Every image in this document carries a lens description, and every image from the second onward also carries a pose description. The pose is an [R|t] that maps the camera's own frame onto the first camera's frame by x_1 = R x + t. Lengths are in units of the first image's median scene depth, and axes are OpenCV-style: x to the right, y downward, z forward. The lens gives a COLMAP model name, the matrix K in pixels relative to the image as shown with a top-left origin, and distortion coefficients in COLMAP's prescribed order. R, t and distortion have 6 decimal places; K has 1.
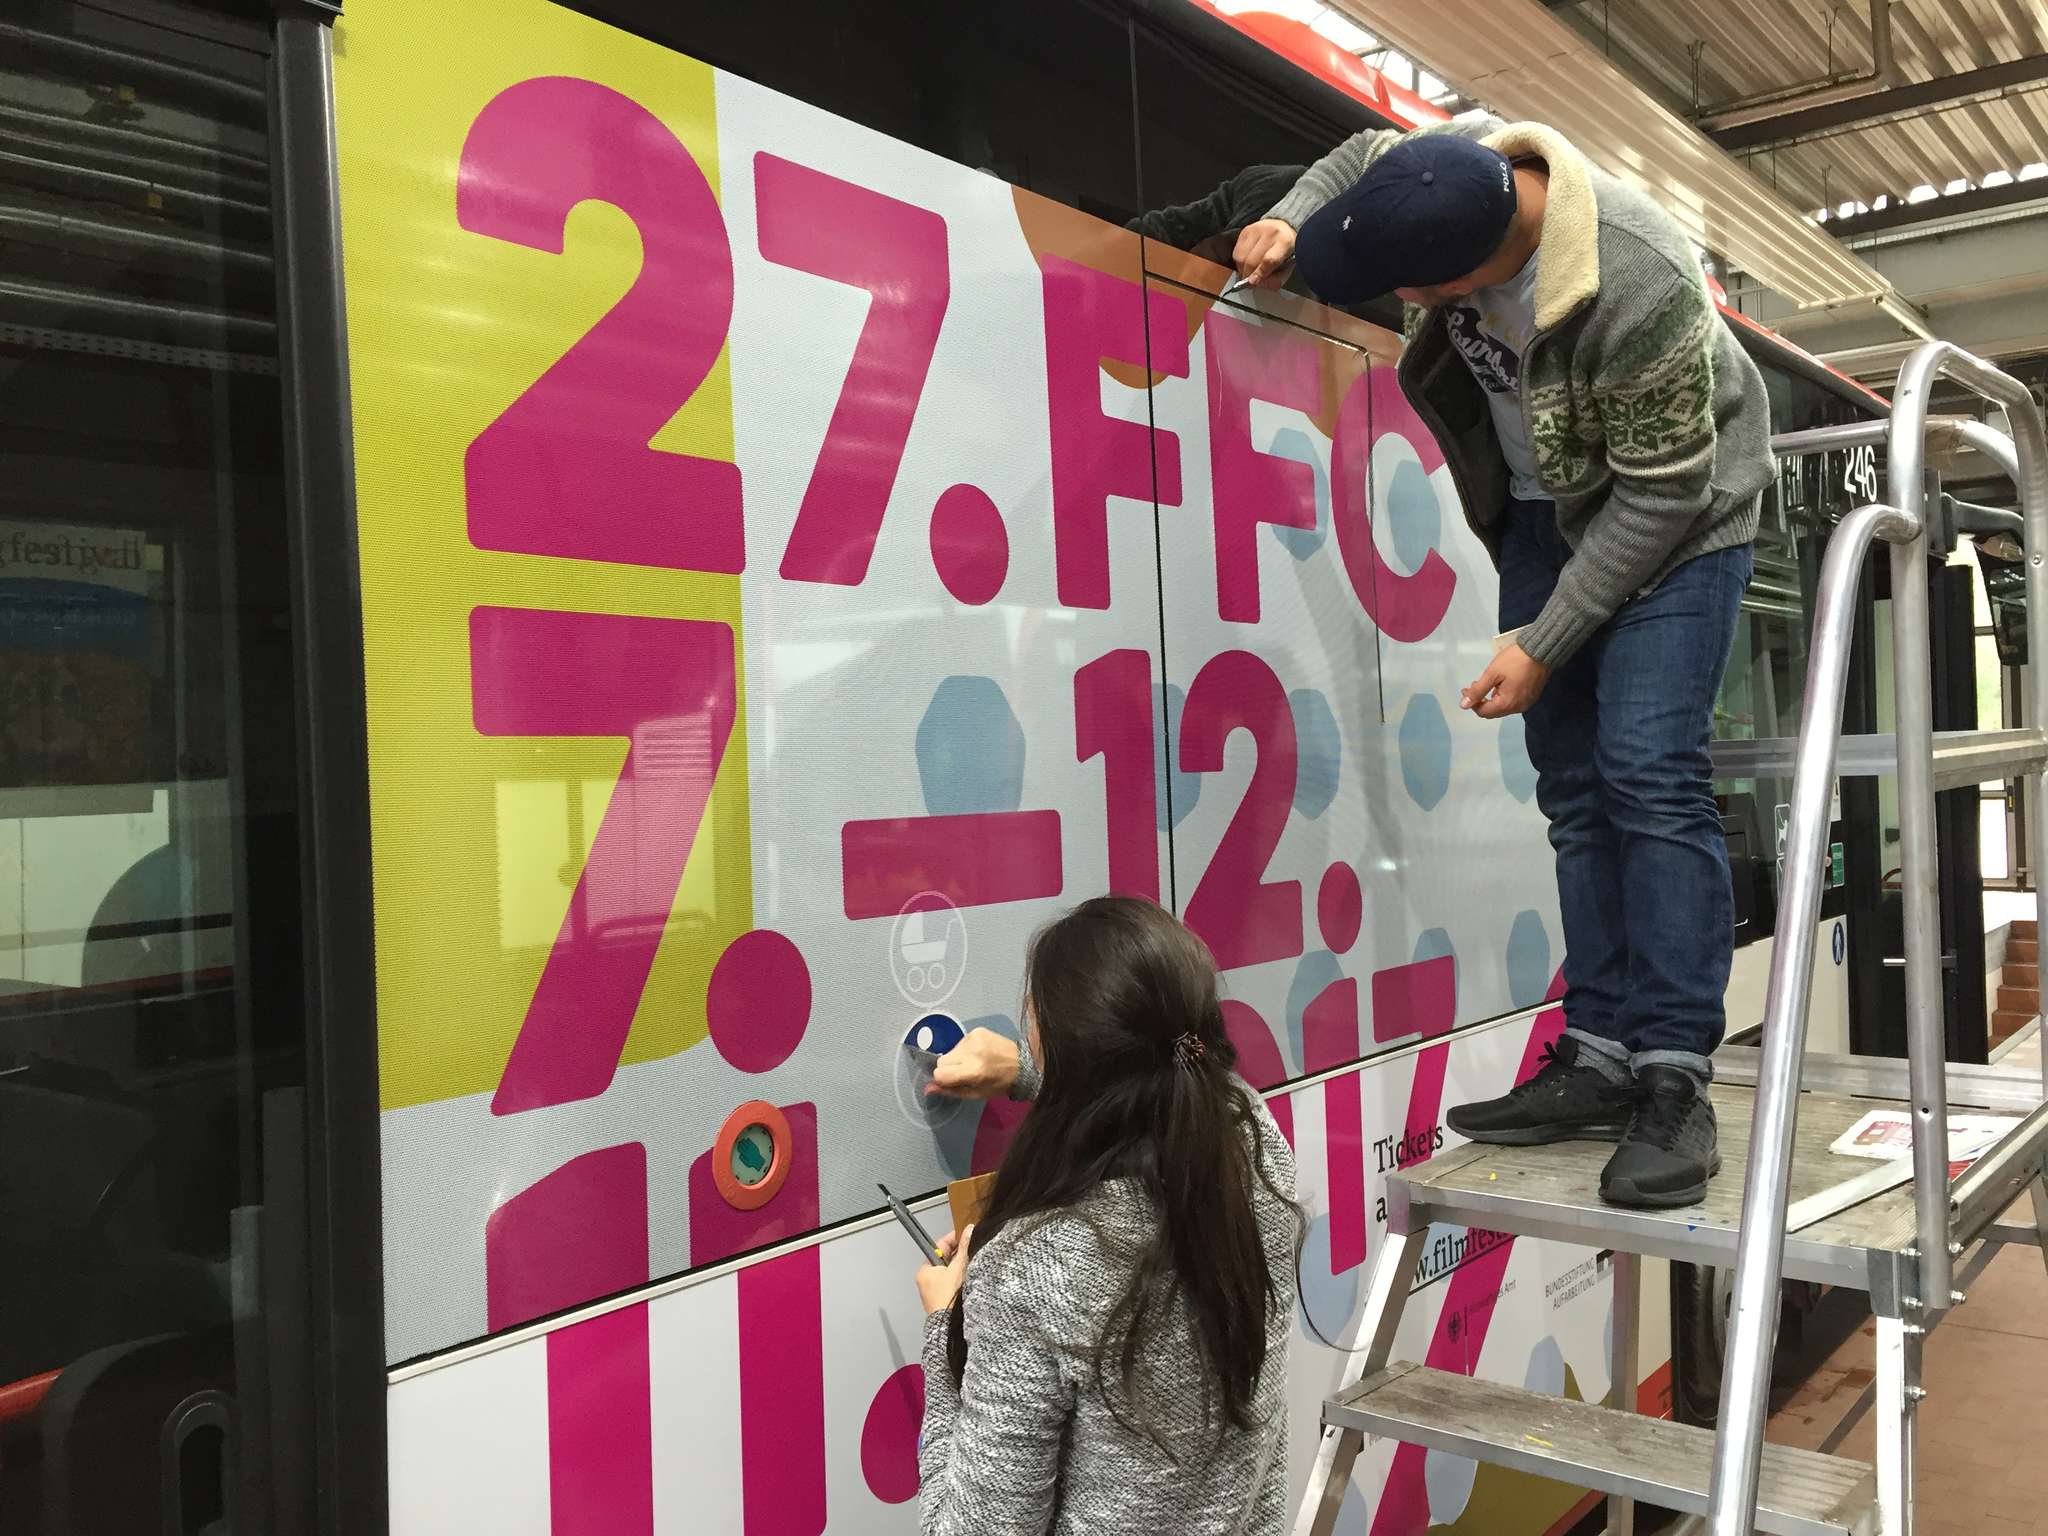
lens RADIAL K [[1755.1, 0, 1024.0], [0, 1755.1, 768.0], [0, 0, 1]] dist [0.068672, -0.118380]
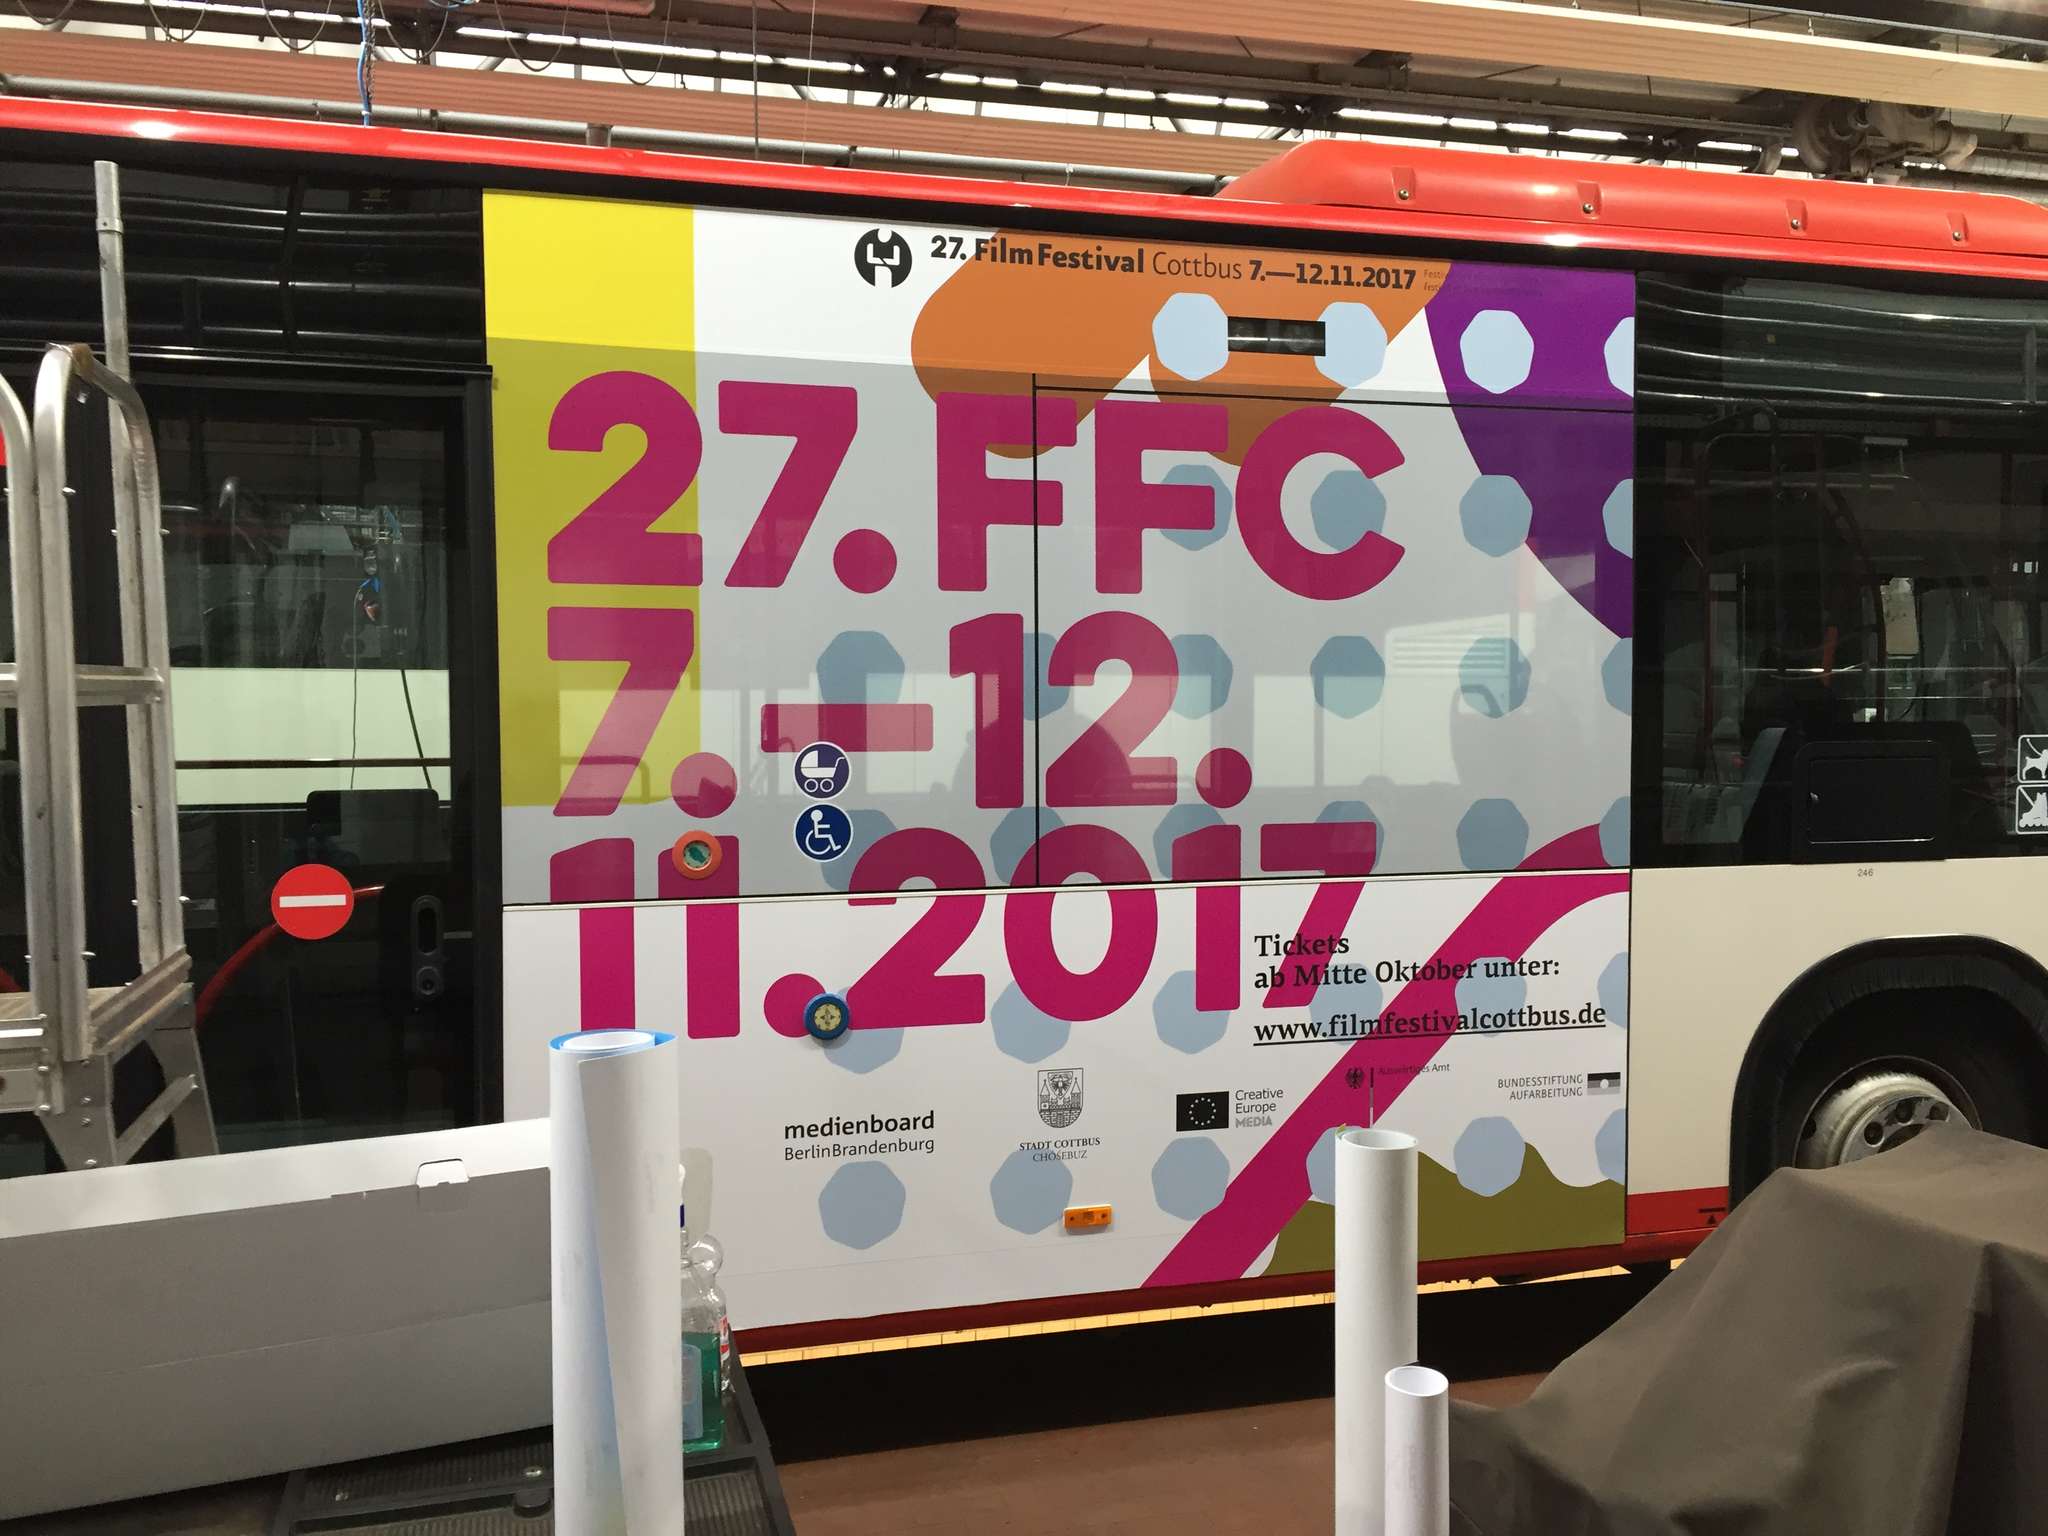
lens RADIAL K [[1755.1, 0, 1024.0], [0, 1755.1, 768.0], [0, 0, 1]] dist [0.068672, -0.118380]
pose [[0.808525, 0.061326, -0.585257, 1.327446], [-0.024371, 0.997191, 0.070823, -0.046778], [0.587957, -0.042999, 0.807749, -0.473437]]
